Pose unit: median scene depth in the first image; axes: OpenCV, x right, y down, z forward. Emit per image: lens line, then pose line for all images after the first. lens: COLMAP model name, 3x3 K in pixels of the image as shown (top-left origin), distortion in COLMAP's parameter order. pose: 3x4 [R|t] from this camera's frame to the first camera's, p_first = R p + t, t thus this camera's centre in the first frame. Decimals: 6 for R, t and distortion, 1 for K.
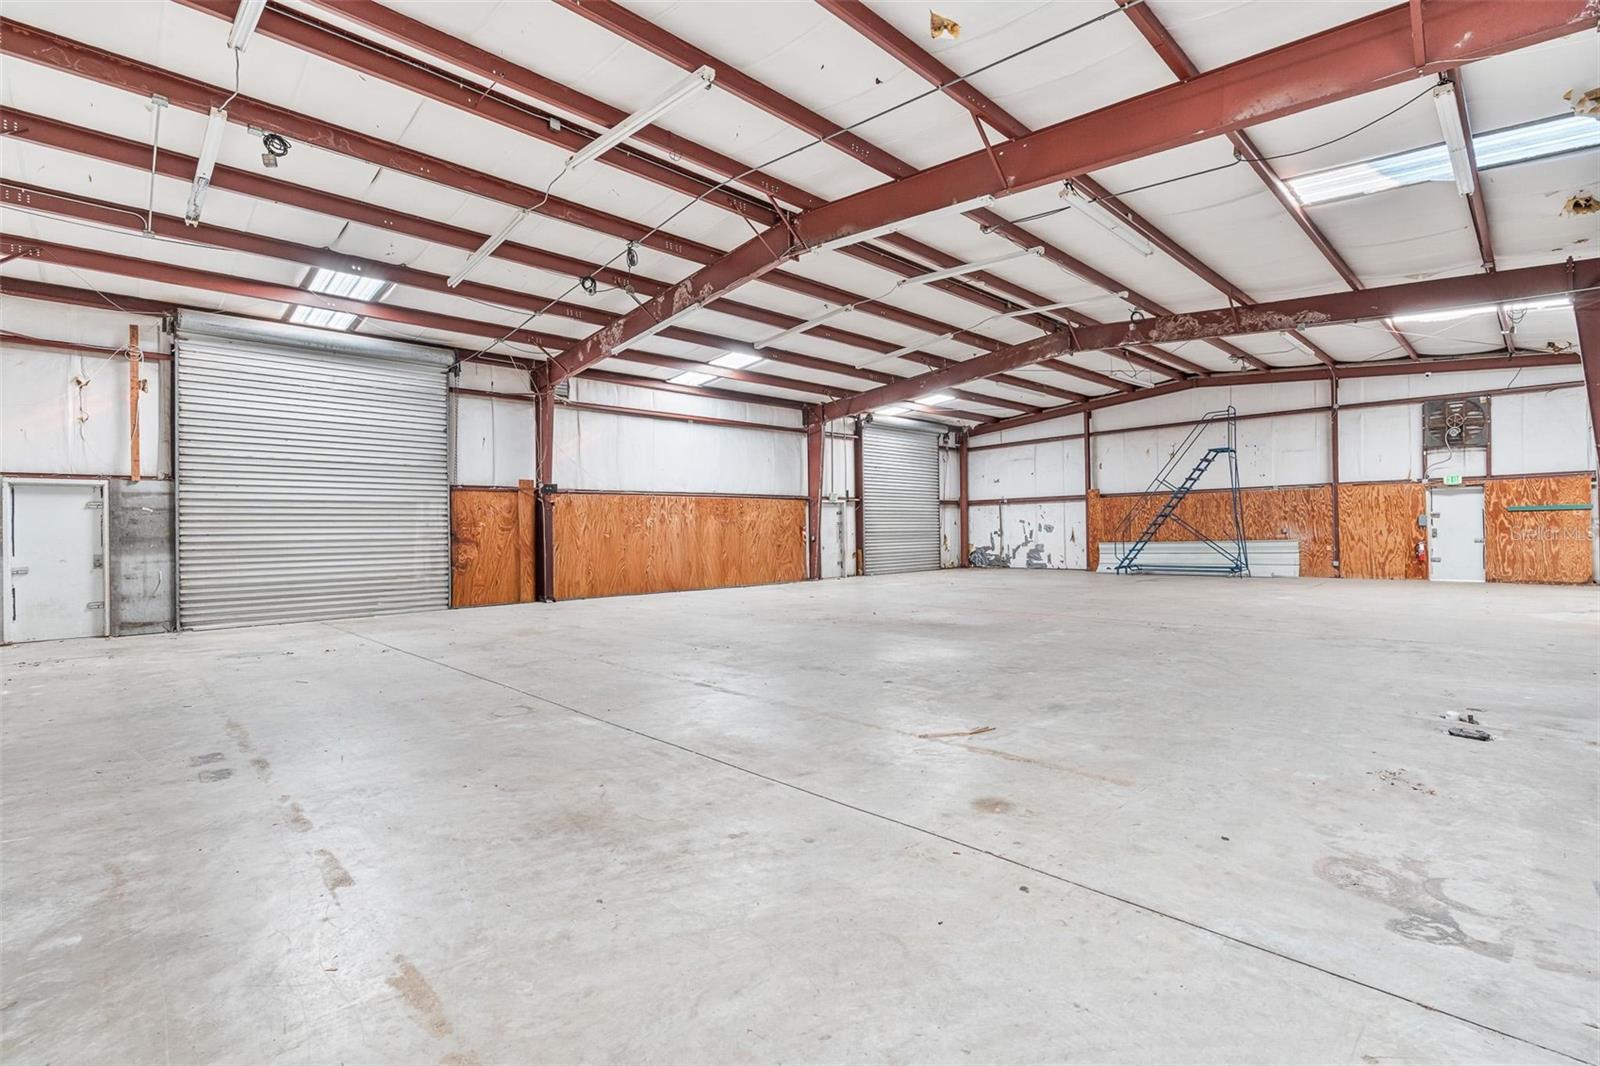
lens RADIAL K [[731.4, 0, 783.6], [0, 731.4, 533.4], [0, 0, 1]] dist [-0.012826, -0.000009]
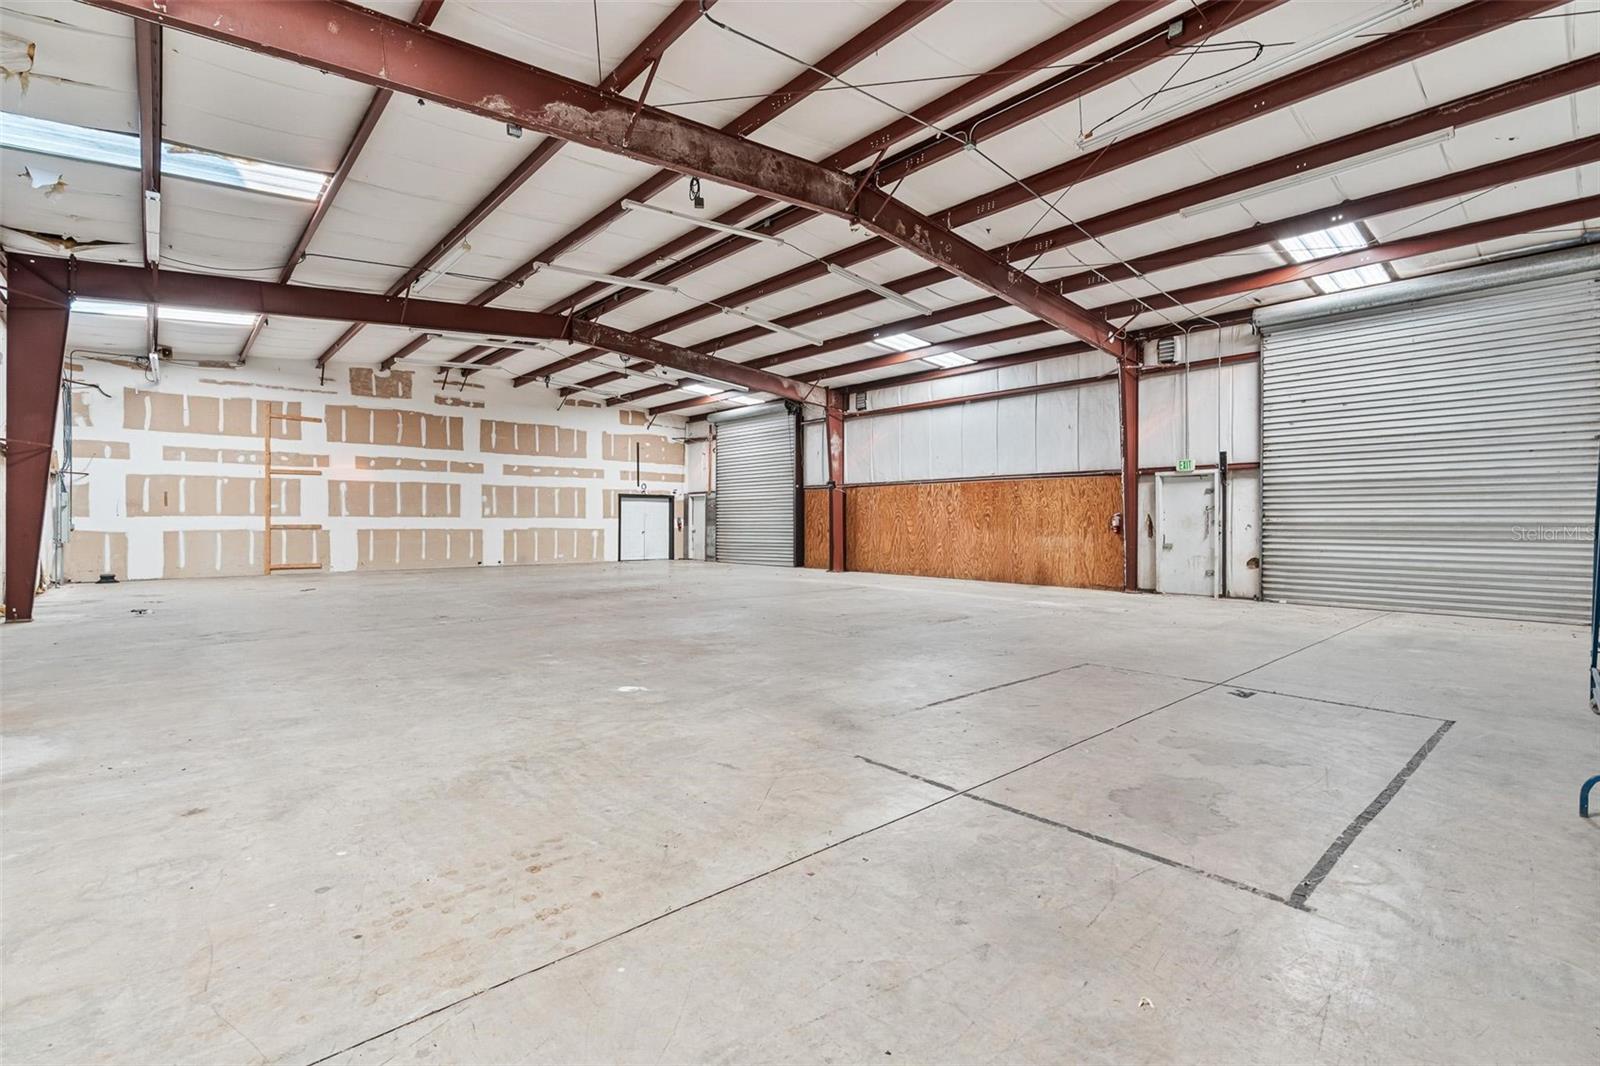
lens RADIAL K [[716.2, 0, 790.7], [0, 716.2, 591.4], [0, 0, 1]] dist [0.002331, 0.000522]
pose [[-0.026625, 0.113729, -0.993155, 0.860913], [-0.001921, 0.993500, 0.113820, -0.015324], [0.999644, 0.004939, -0.026234, 0.828014]]
